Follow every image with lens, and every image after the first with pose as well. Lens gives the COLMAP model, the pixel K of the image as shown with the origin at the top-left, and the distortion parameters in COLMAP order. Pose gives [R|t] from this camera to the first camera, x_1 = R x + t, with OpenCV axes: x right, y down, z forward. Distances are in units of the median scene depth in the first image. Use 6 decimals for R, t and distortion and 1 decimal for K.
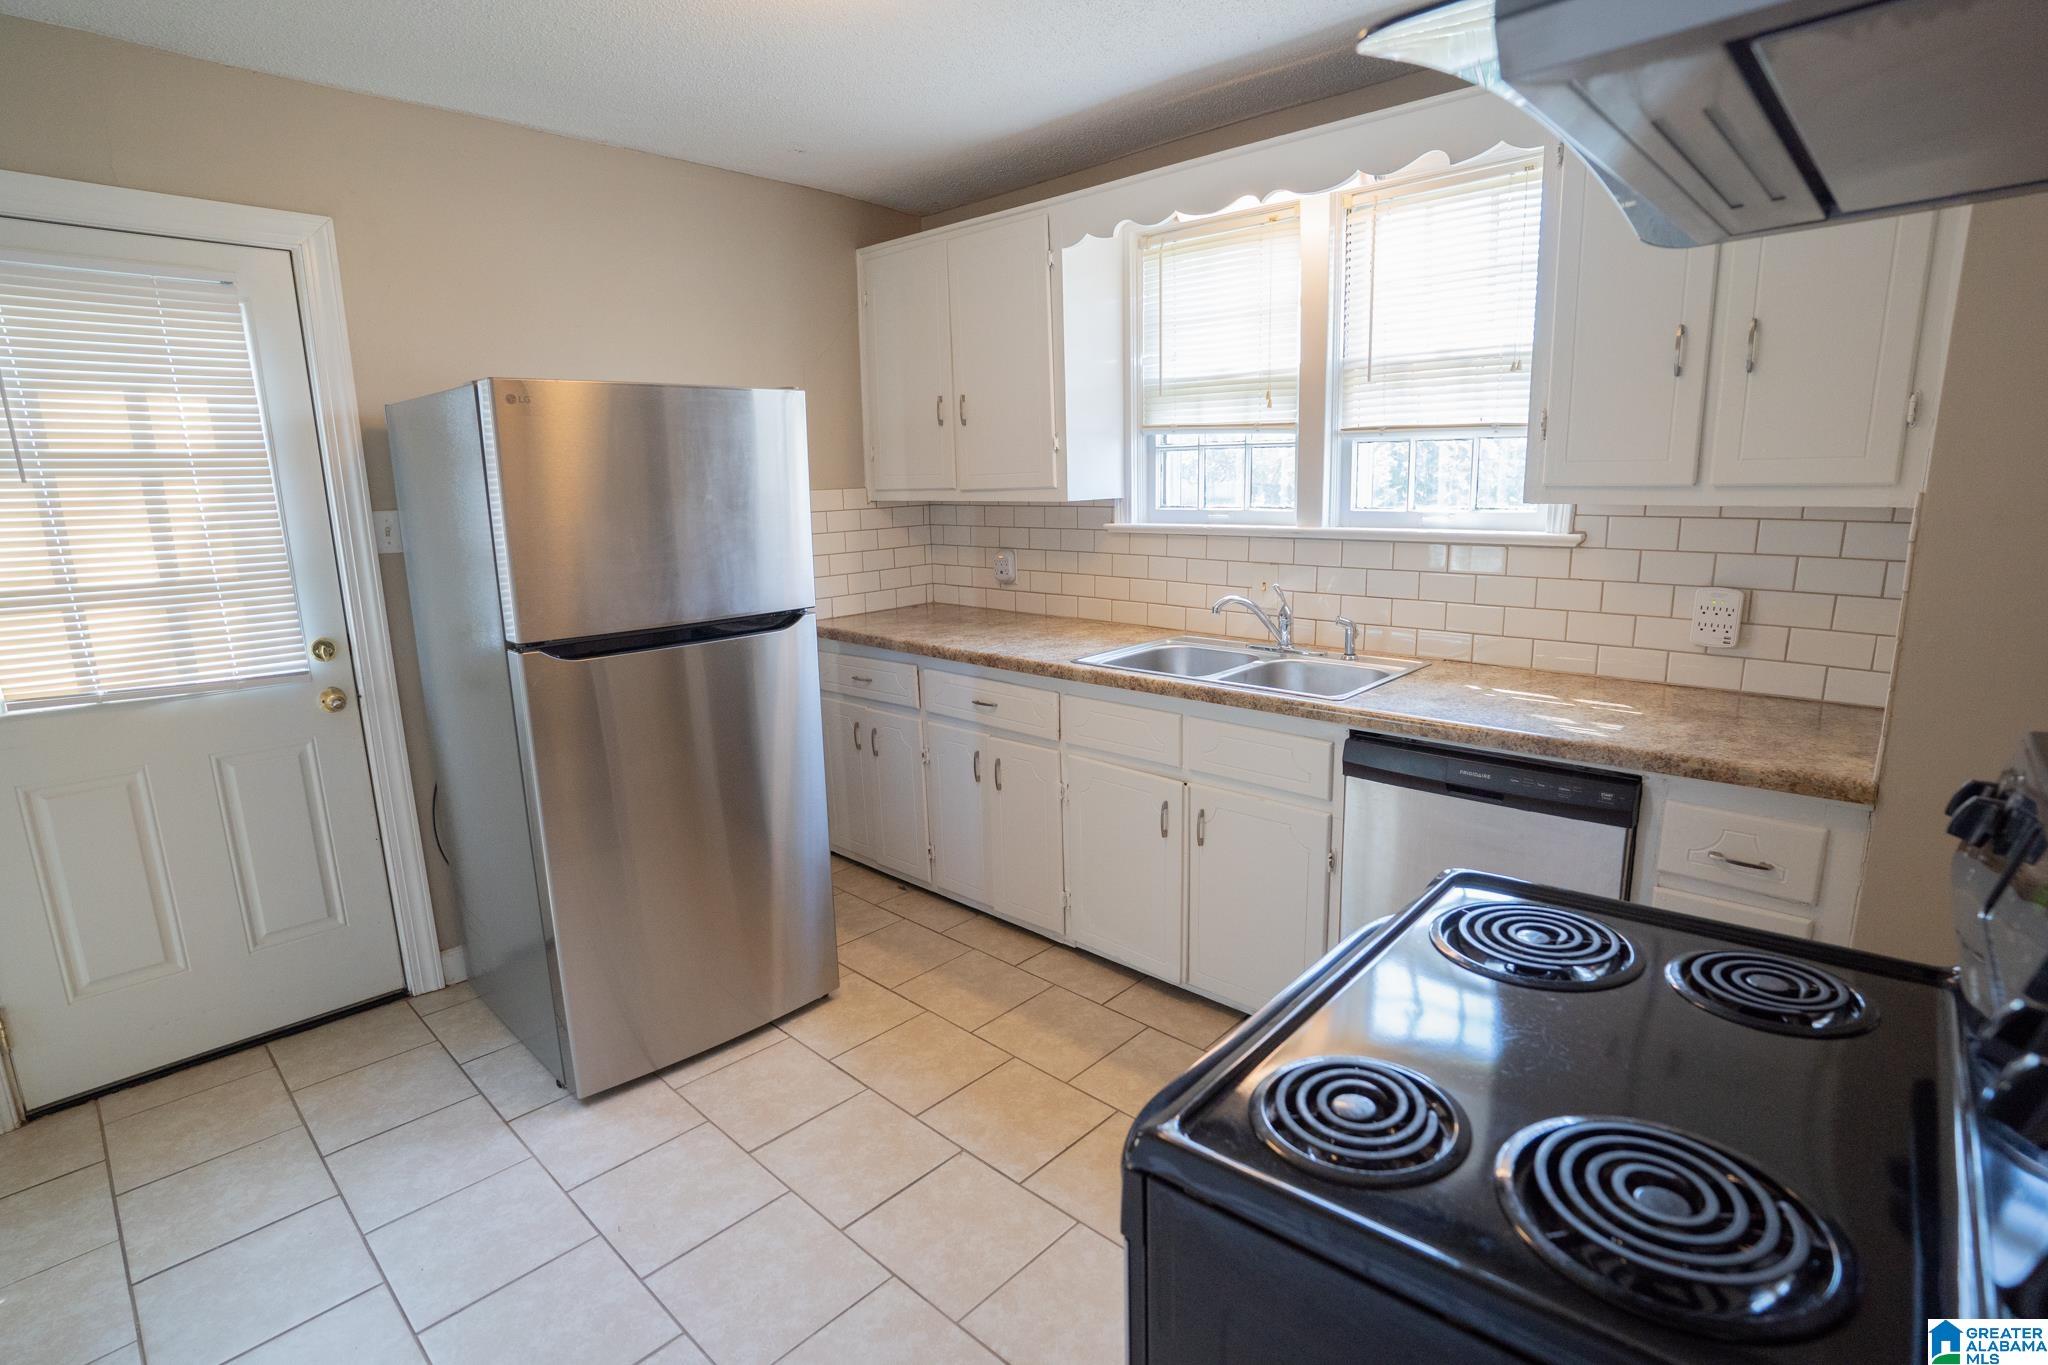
lens RADIAL K [[1014.4, 0, 1028.2], [0, 1014.4, 692.1], [0, 0, 1]] dist [-0.073566, 0.037208]
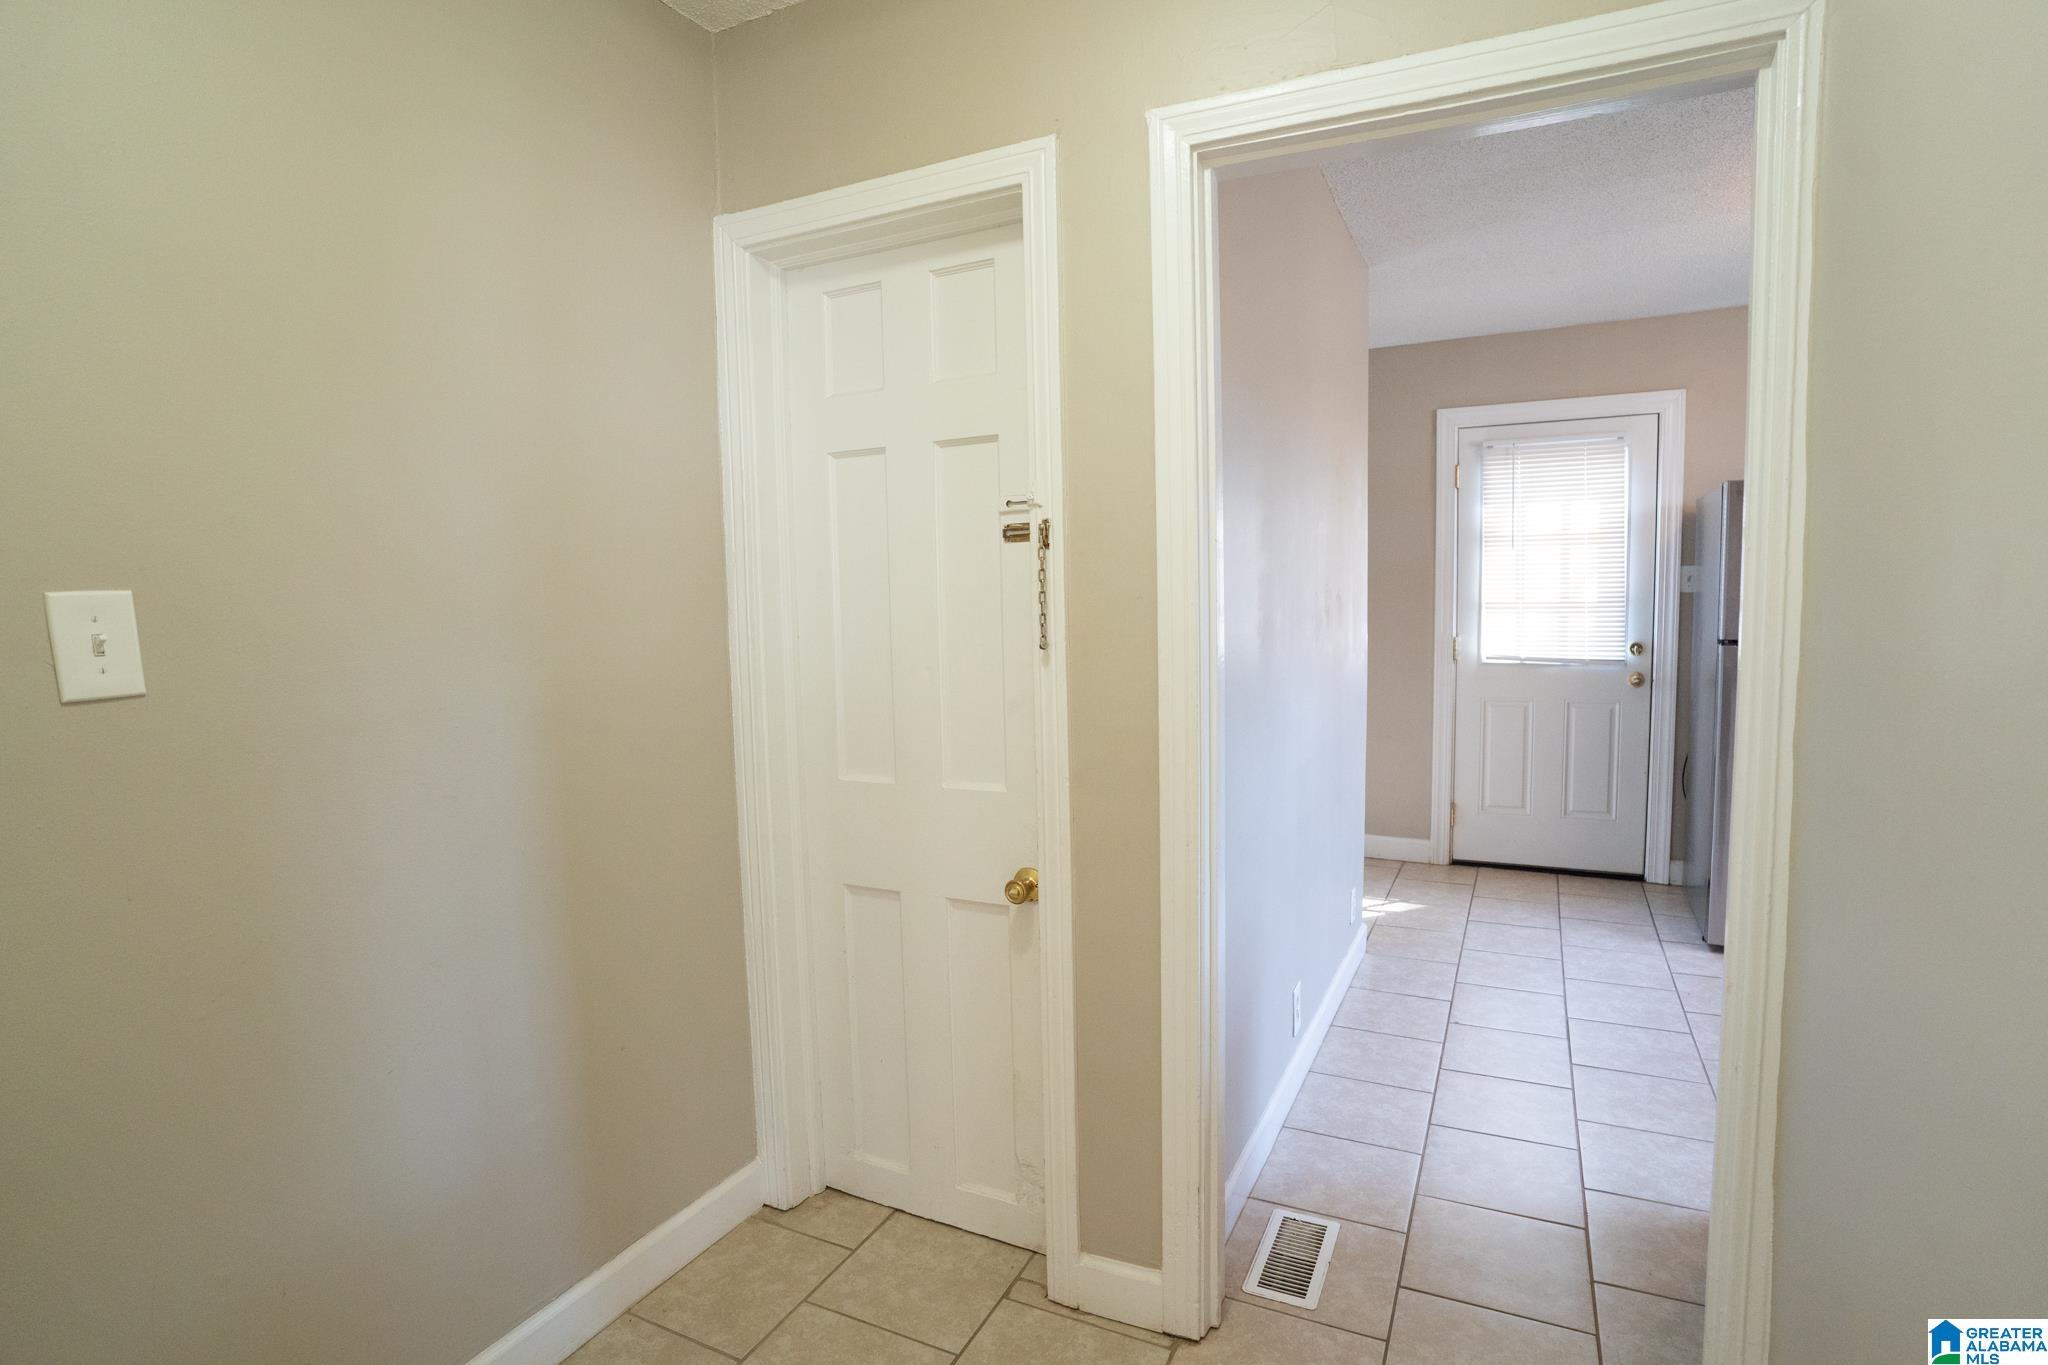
lens RADIAL K [[1014.4, 0, 1028.2], [0, 1014.4, 692.1], [0, 0, 1]] dist [-0.073566, 0.037208]
pose [[0.293013, 0.102622, -0.950585, 0.532931], [-0.186485, 0.981262, 0.048451, 0.128598], [0.937746, 0.163073, 0.306660, -0.420565]]
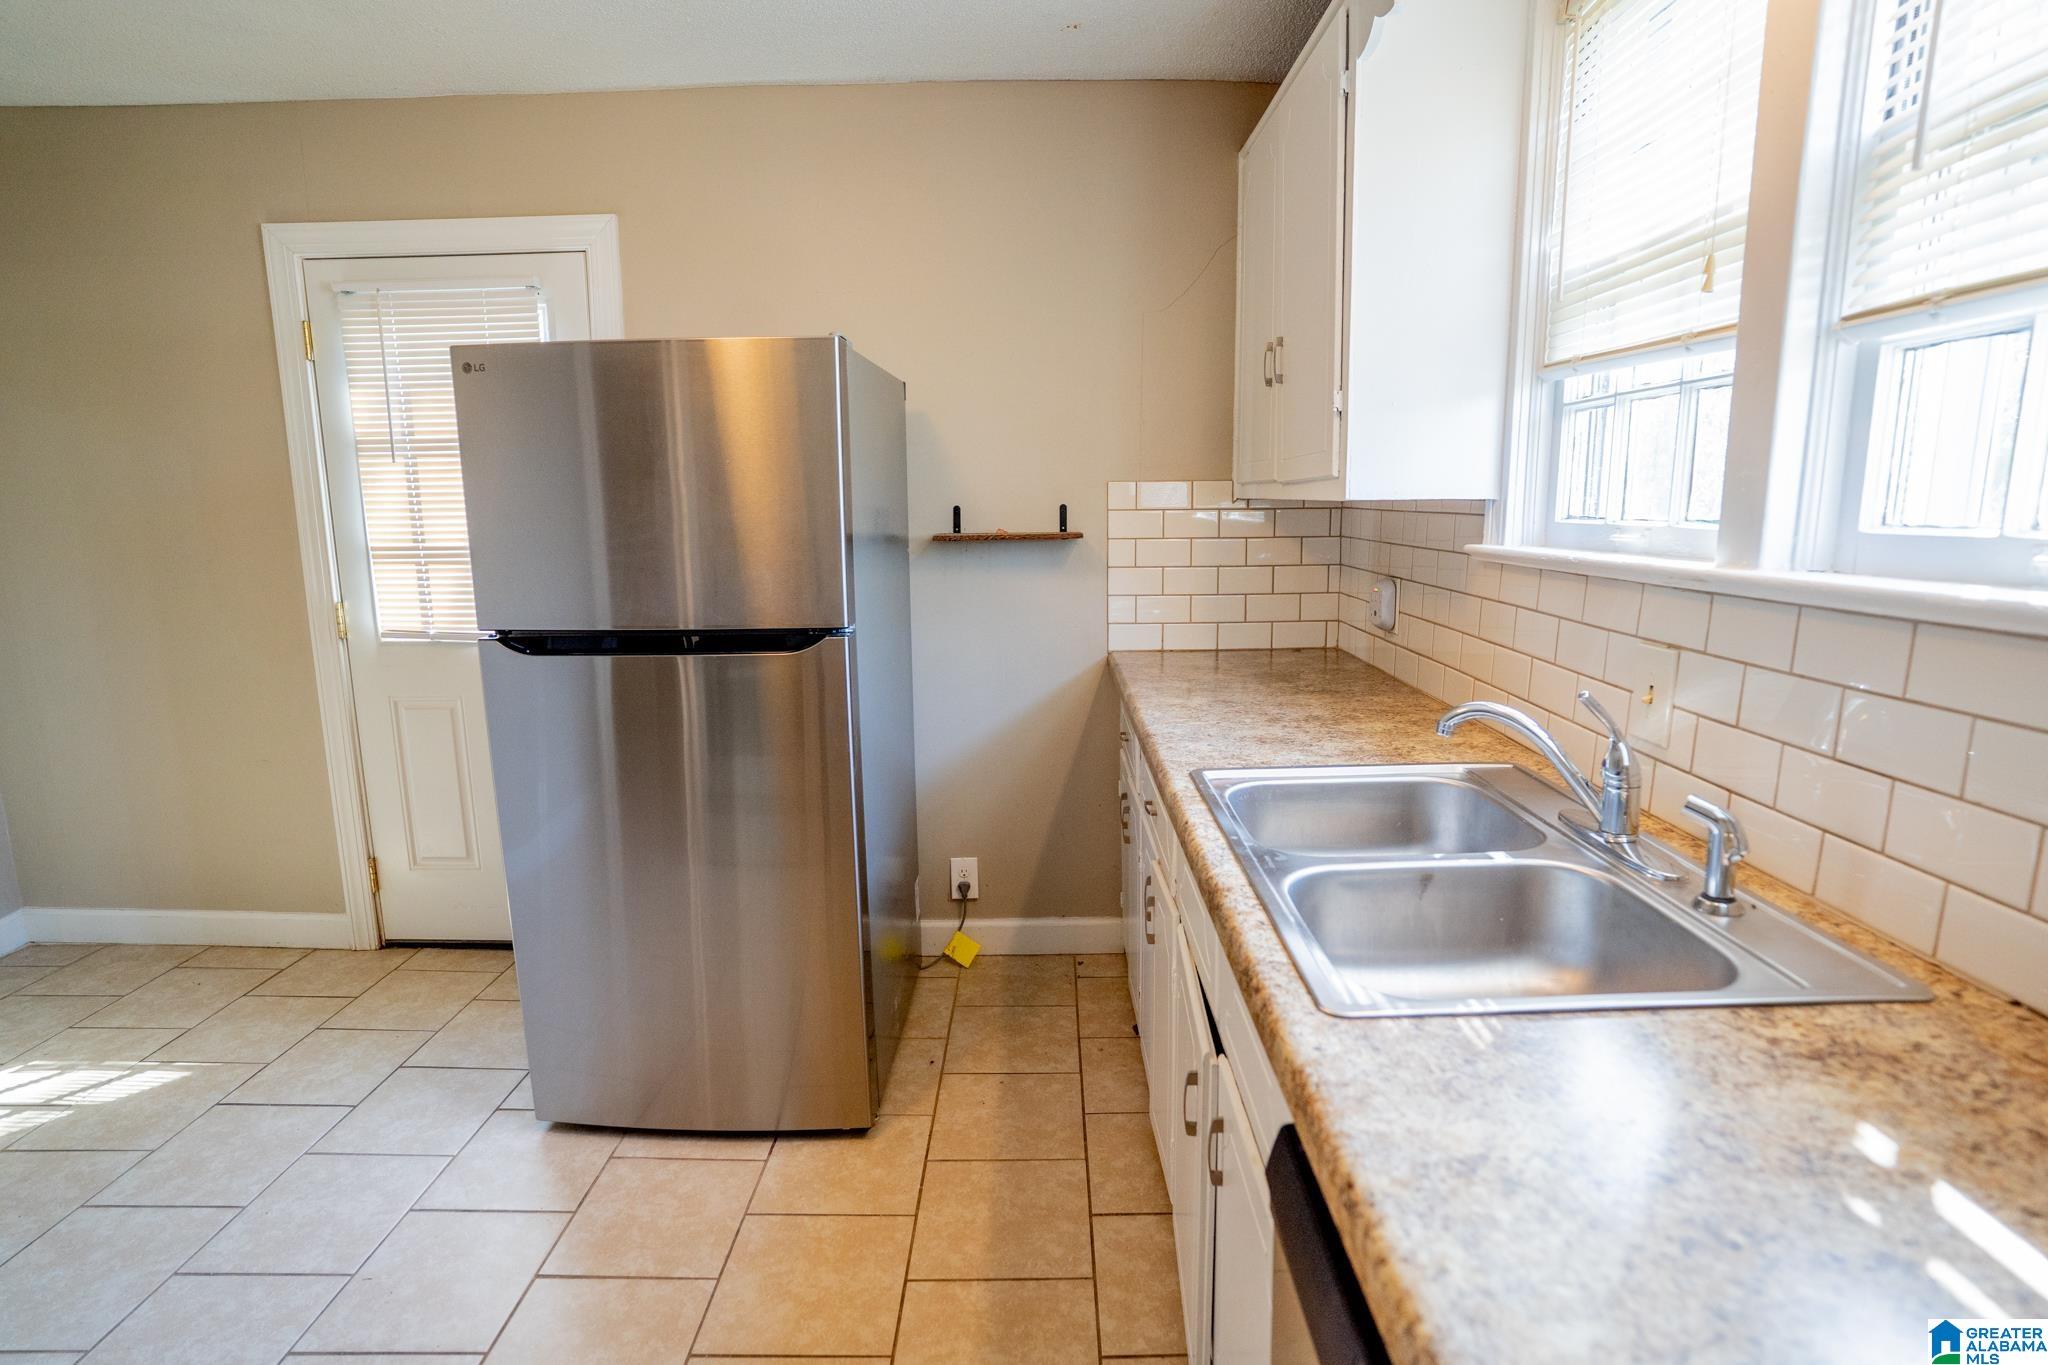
lens RADIAL K [[1034.8, 0, 1025.7], [0, 1034.8, 689.7], [0, 0, 1]] dist [-0.075310, 0.040301]
pose [[0.681076, 0.148870, -0.716919, 0.409289], [-0.159403, 0.985776, 0.053265, -0.095534], [0.714651, 0.078002, 0.695119, 0.539071]]
